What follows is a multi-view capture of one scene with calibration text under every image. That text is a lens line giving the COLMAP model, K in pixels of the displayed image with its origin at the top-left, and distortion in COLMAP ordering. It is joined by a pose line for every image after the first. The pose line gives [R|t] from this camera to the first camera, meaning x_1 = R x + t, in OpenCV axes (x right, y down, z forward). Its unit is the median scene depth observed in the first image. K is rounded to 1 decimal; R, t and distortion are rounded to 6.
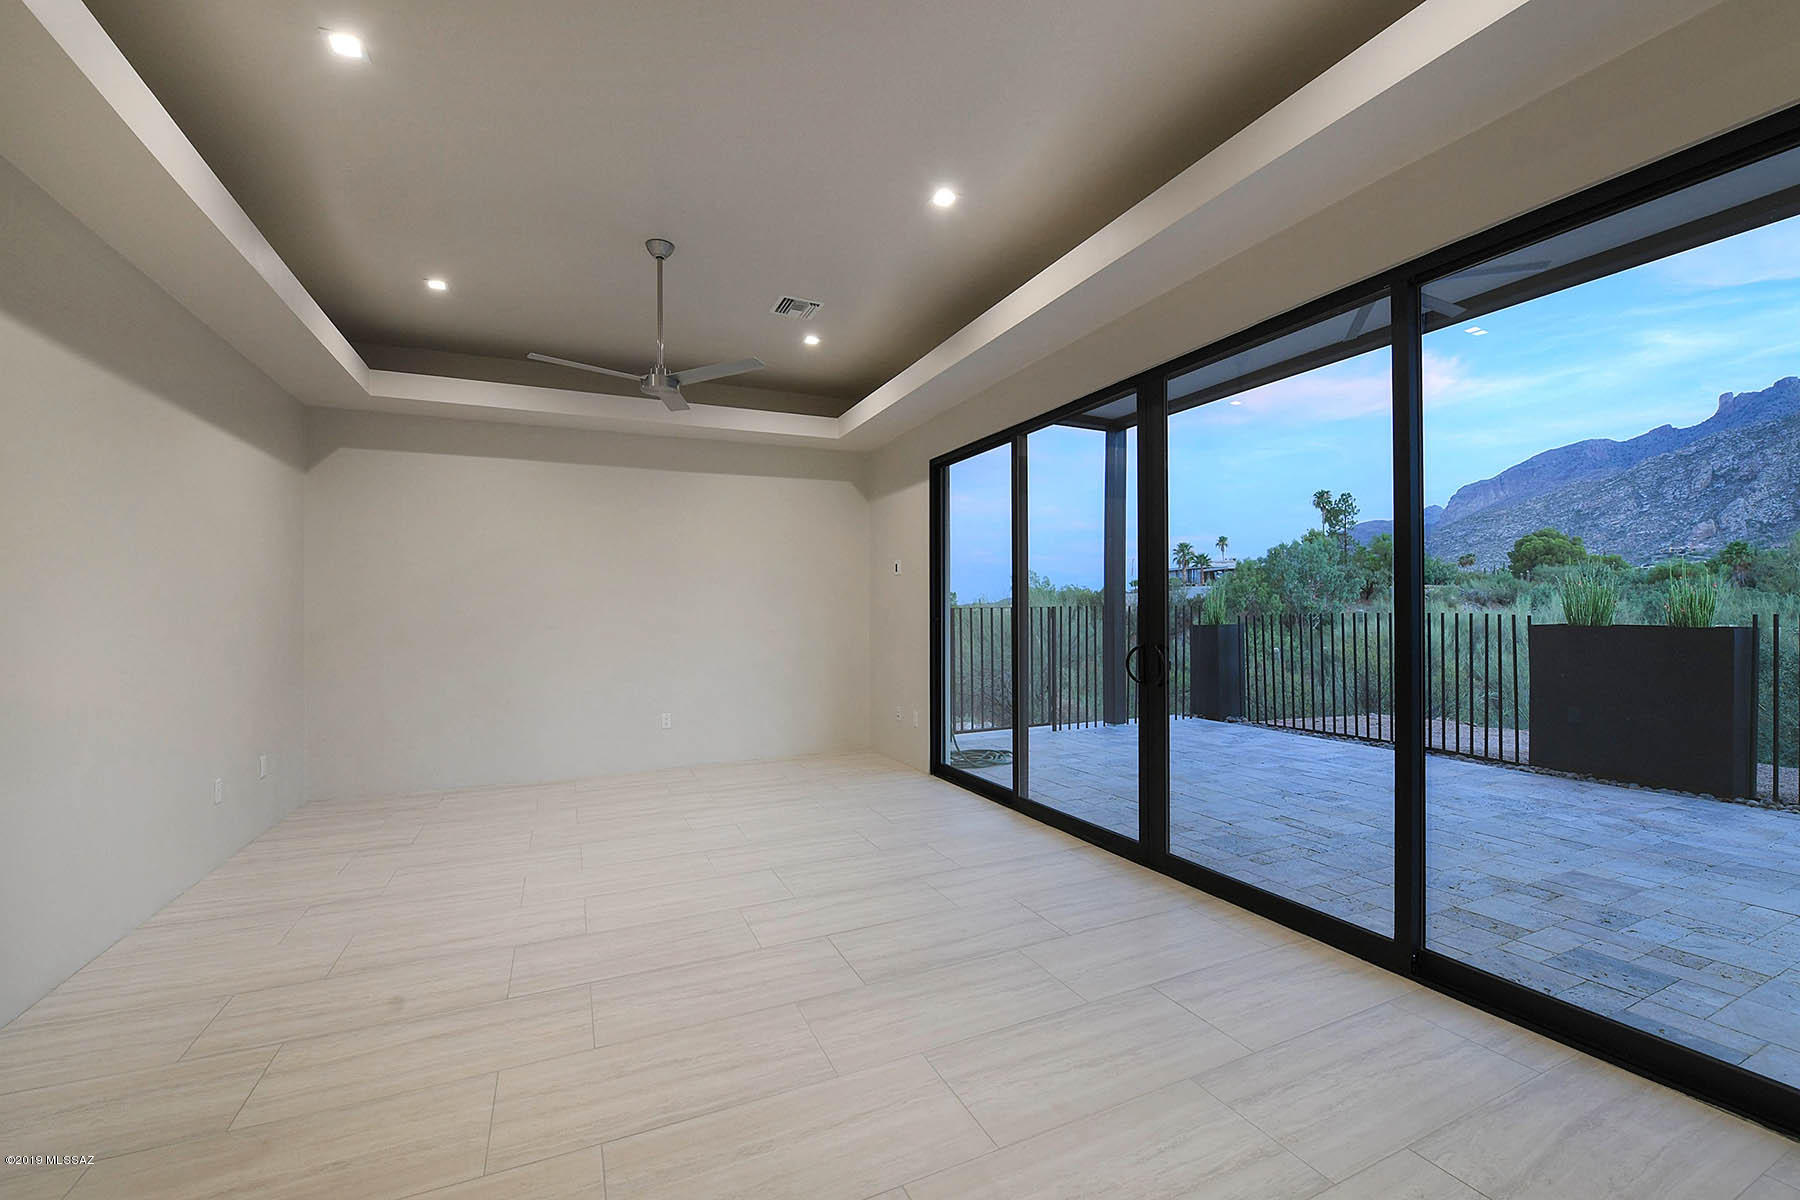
lens RADIAL K [[750.8, 0, 900.7], [0, 750.8, 590.4], [0, 0, 1]] dist [-0.005878, -0.000399]
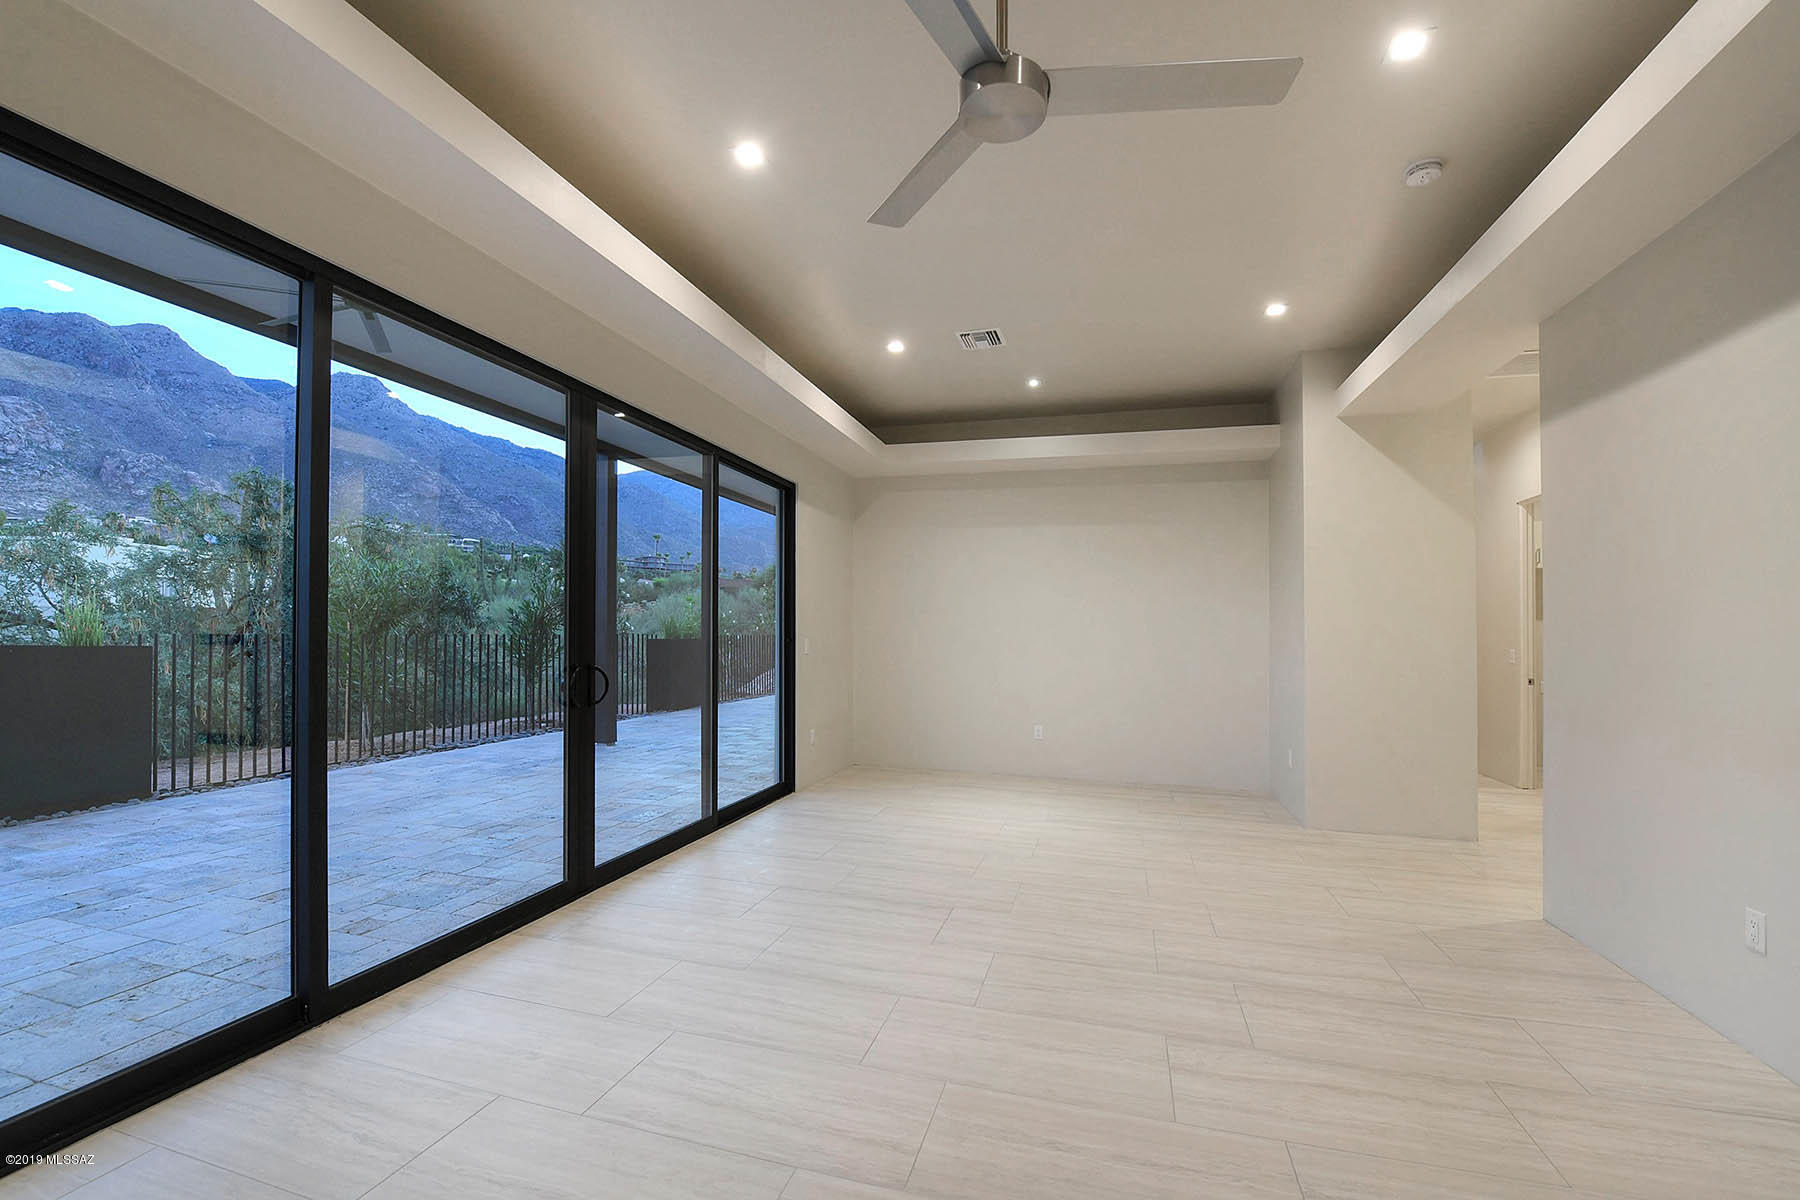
lens RADIAL K [[750.8, 0, 900.7], [0, 750.8, 590.4], [0, 0, 1]] dist [-0.005878, -0.000399]
pose [[-0.763525, 0.040255, 0.644522, -0.564627], [-0.021126, 0.995964, -0.087232, 0.055758], [-0.645433, -0.080219, -0.759593, 1.397300]]
